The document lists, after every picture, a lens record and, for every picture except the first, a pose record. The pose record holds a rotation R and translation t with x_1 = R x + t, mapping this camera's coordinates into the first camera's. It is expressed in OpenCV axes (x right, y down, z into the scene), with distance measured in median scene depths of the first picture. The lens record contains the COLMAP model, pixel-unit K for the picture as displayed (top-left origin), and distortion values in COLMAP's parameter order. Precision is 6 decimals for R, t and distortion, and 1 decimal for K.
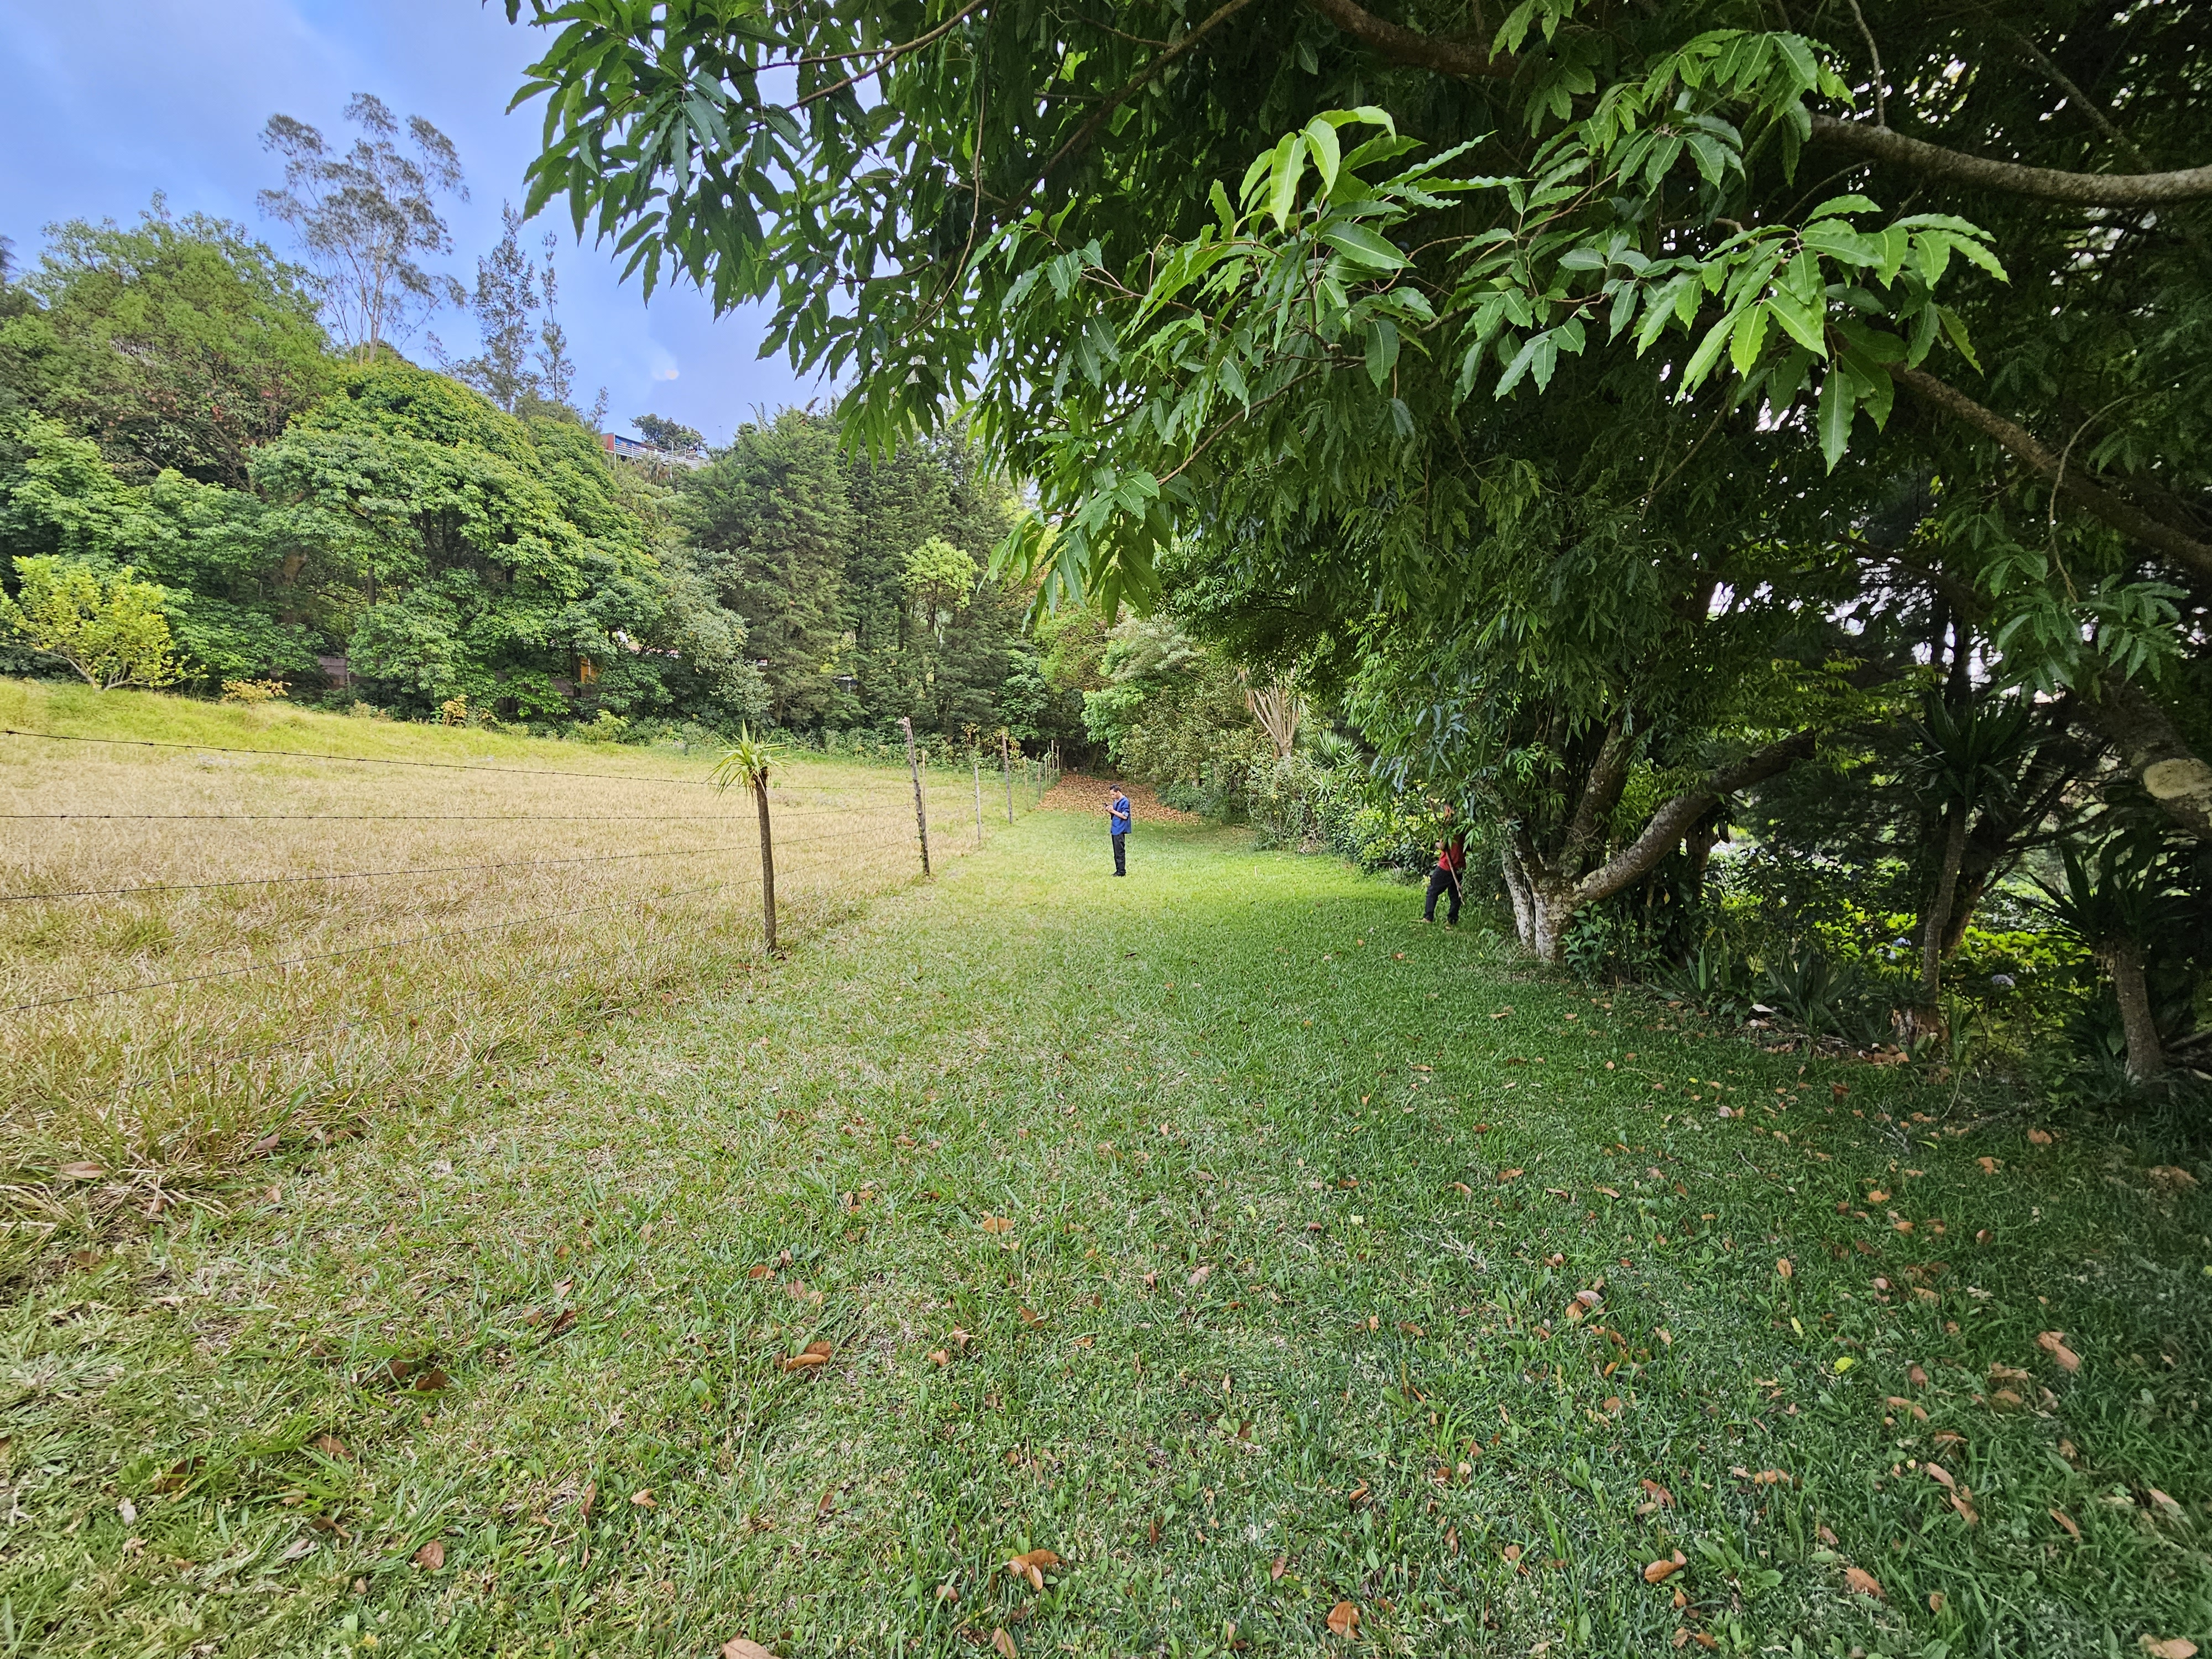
lens RADIAL K [[912.6, 0, 1116.3], [0, 912.6, 851.3], [0, 0, 1]] dist [0.002778, -0.002068]
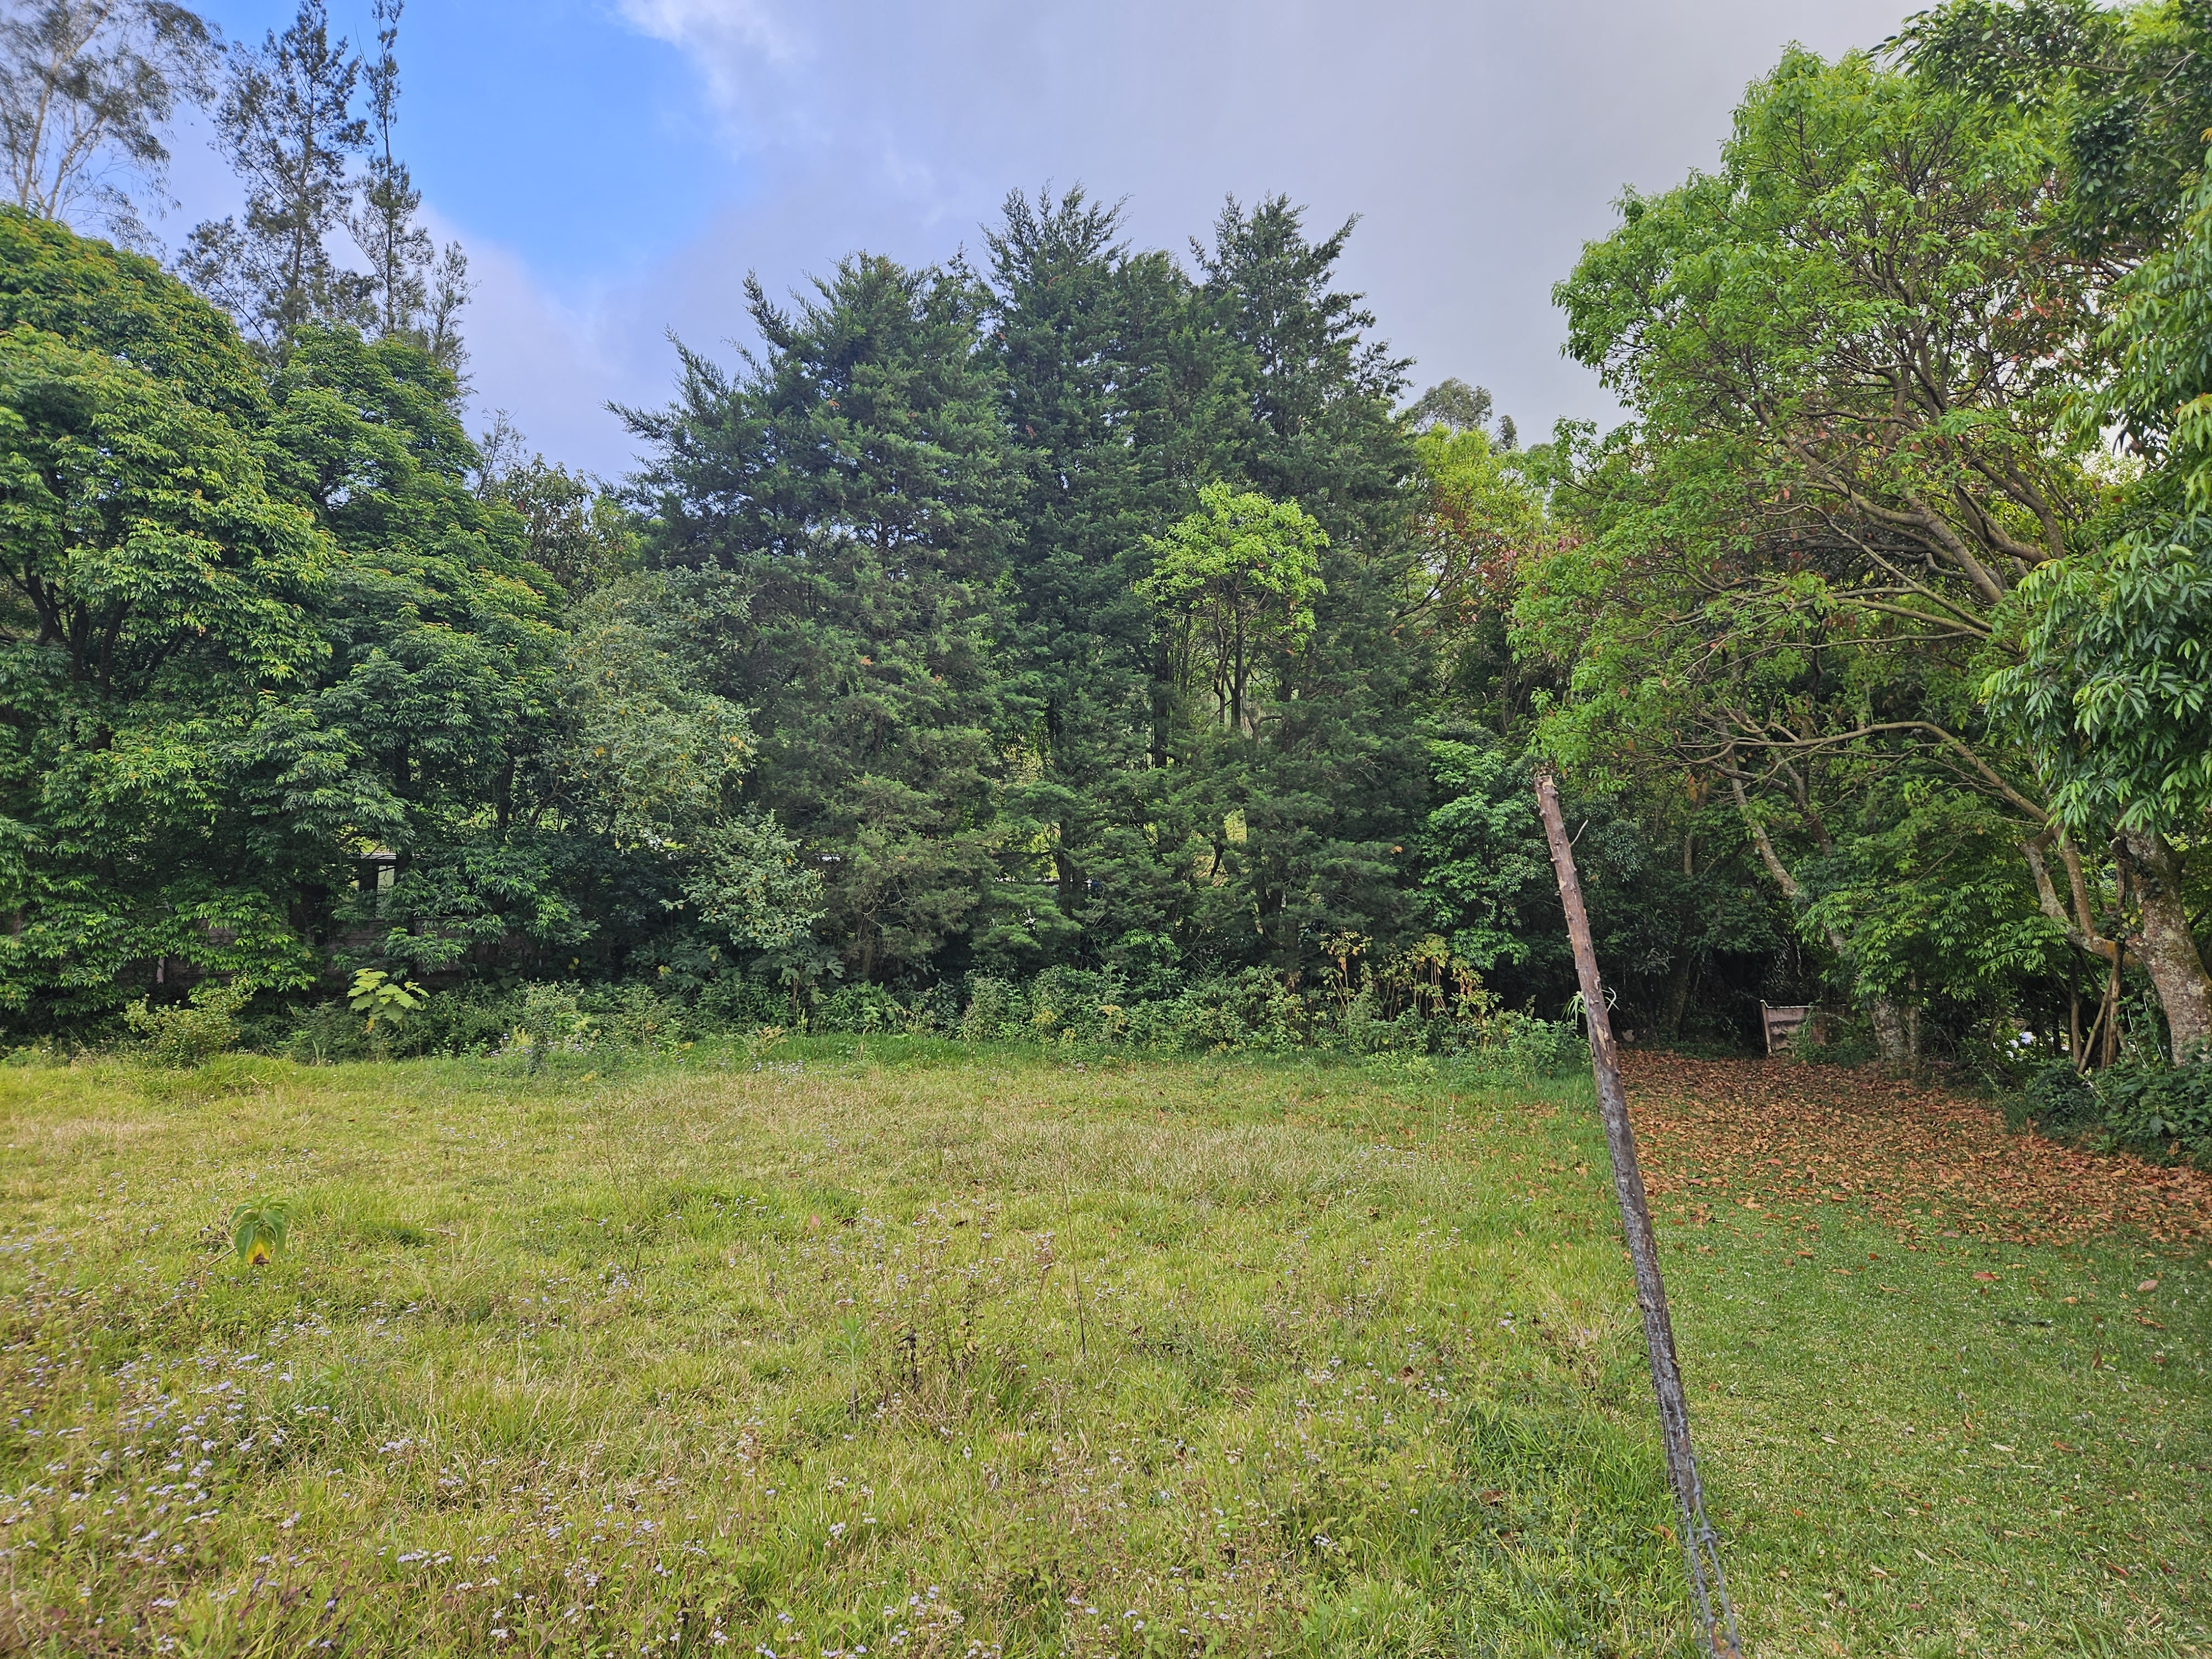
lens RADIAL K [[1478.7, 0, 1104.1], [0, 1478.7, 827.8], [0, 0, 1]] dist [0.070050, -0.006535]
pose [[0.944367, -0.117362, -0.307240, -0.080151], [0.040504, 0.968556, -0.245477, -0.047410], [0.326389, 0.219376, 0.919426, 0.526815]]
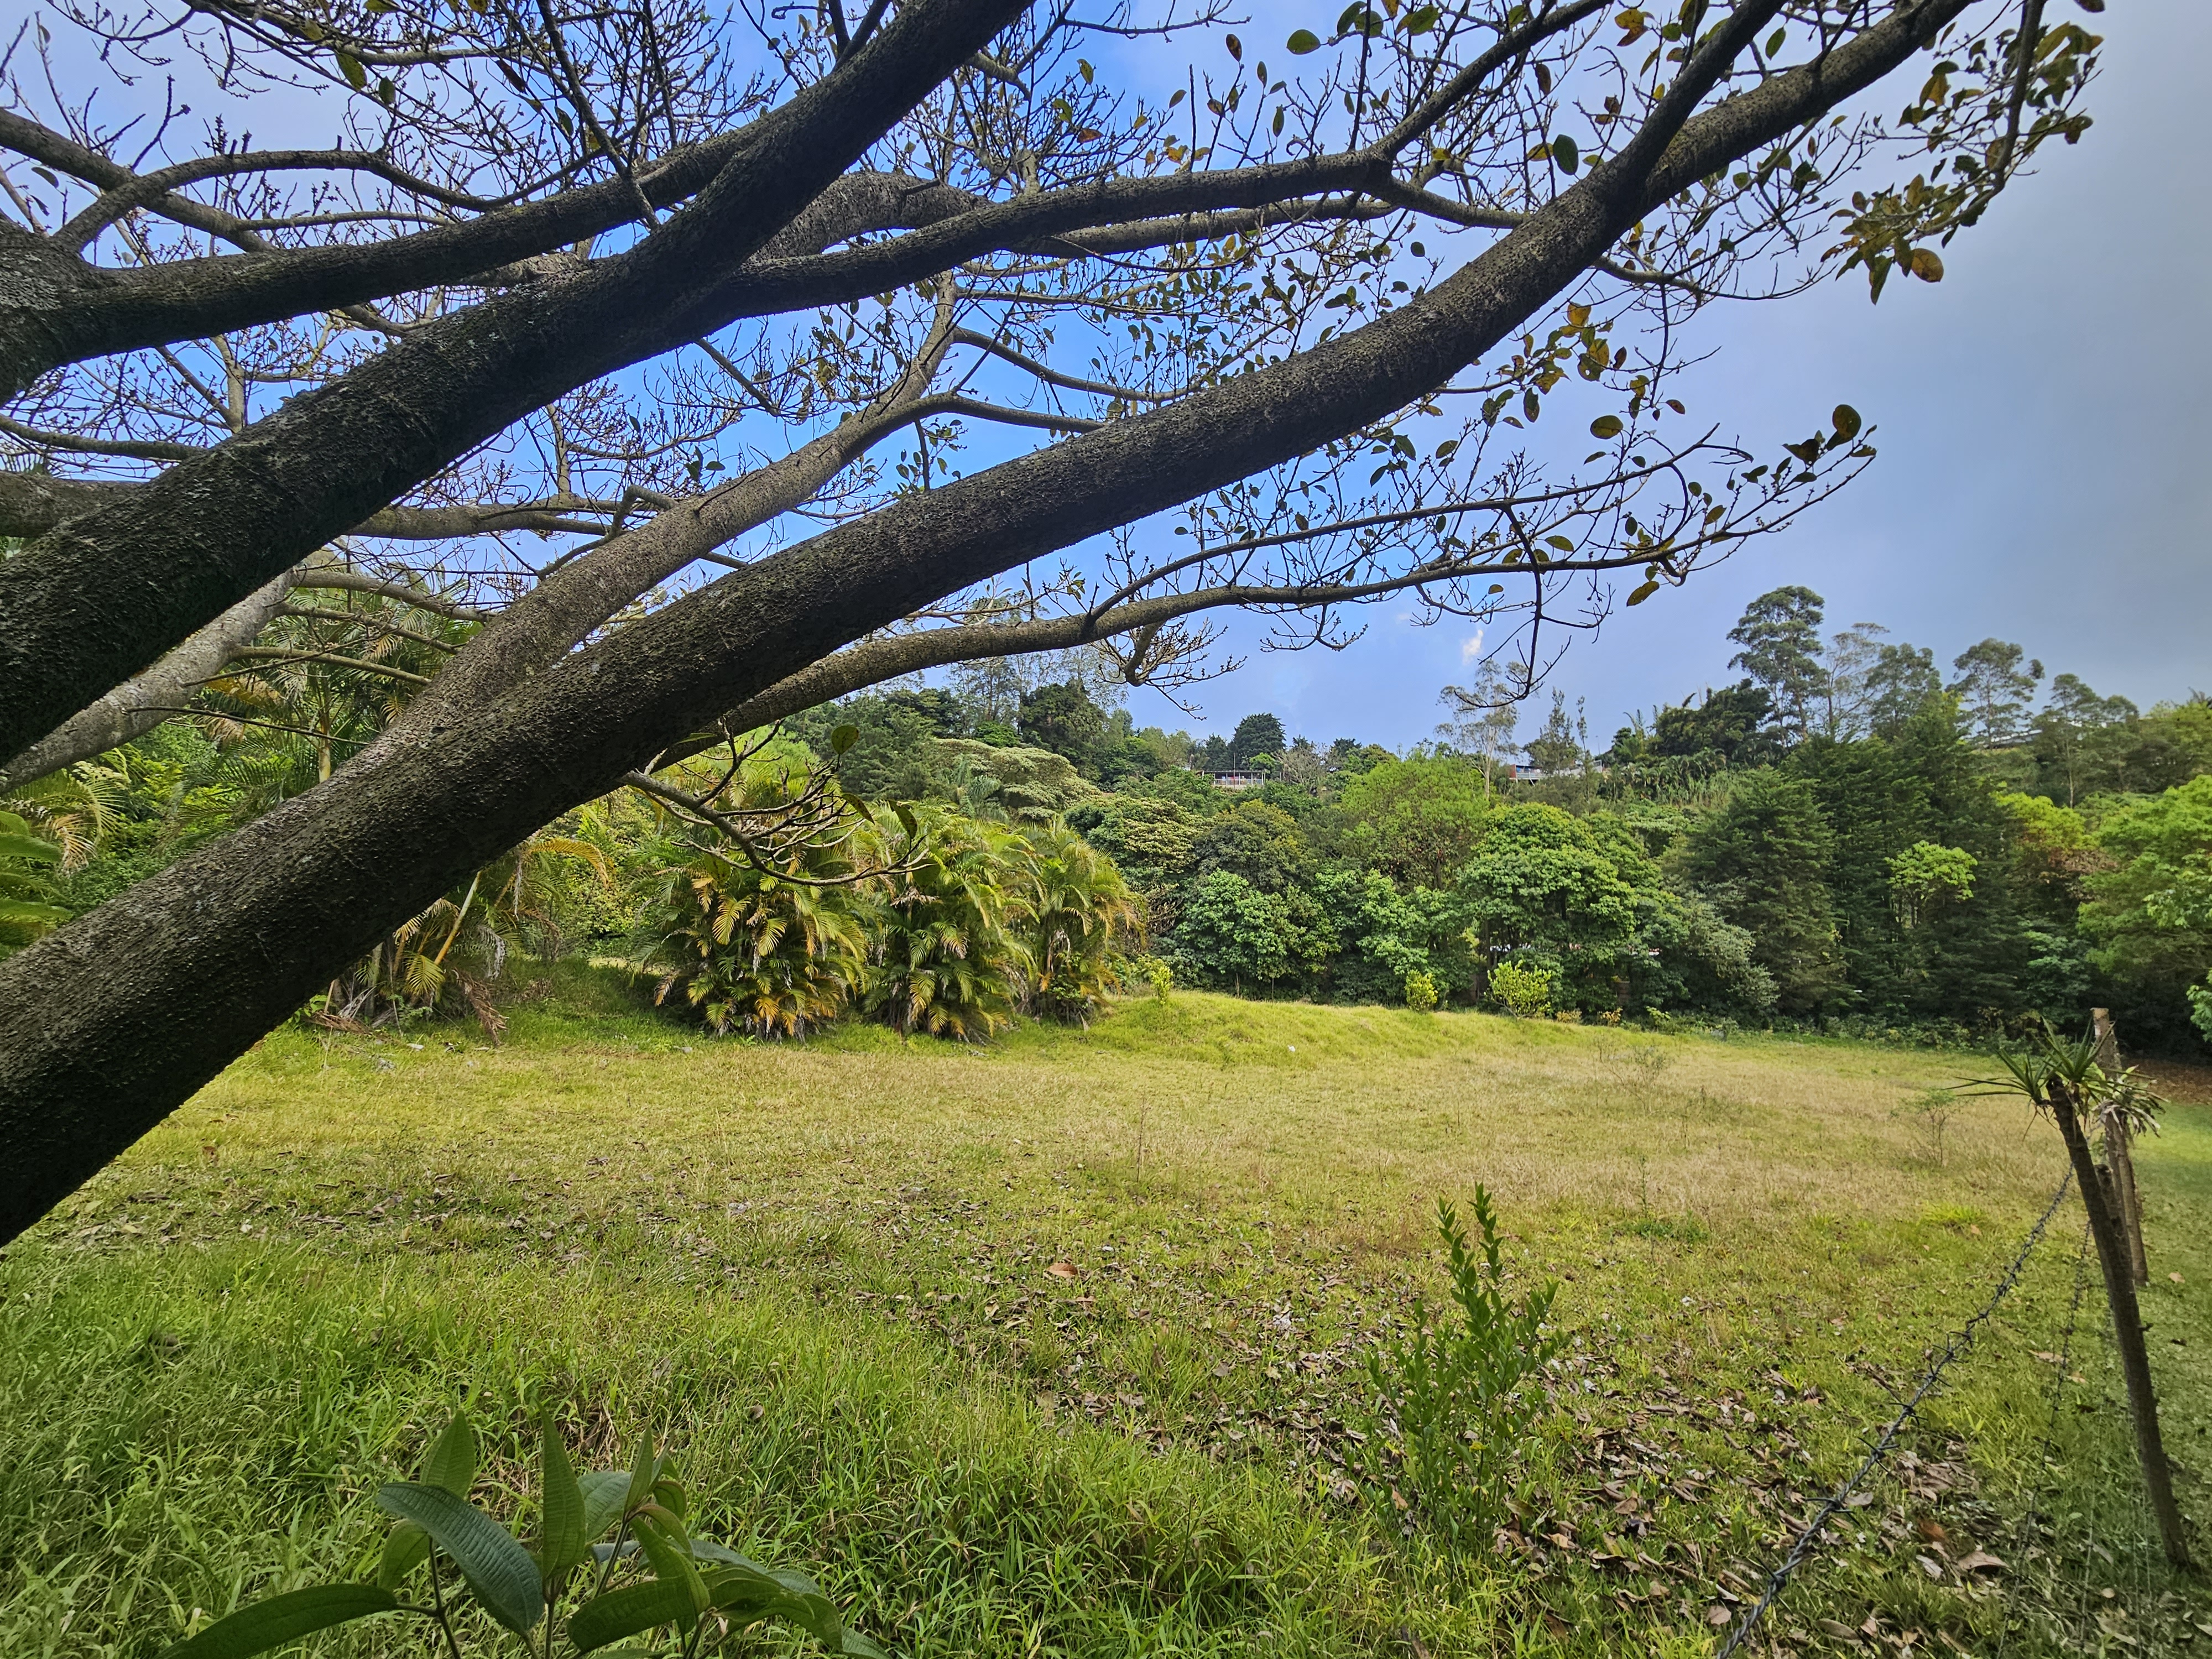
lens RADIAL K [[912.6, 0, 1107.2], [0, 912.6, 849.1], [0, 0, 1]] dist [0.002778, -0.002068]
pose [[0.664990, -0.138834, -0.733834, -0.054741], [-0.073057, 0.965766, -0.248916, 0.021991], [0.743270, 0.219139, 0.632082, -0.574938]]
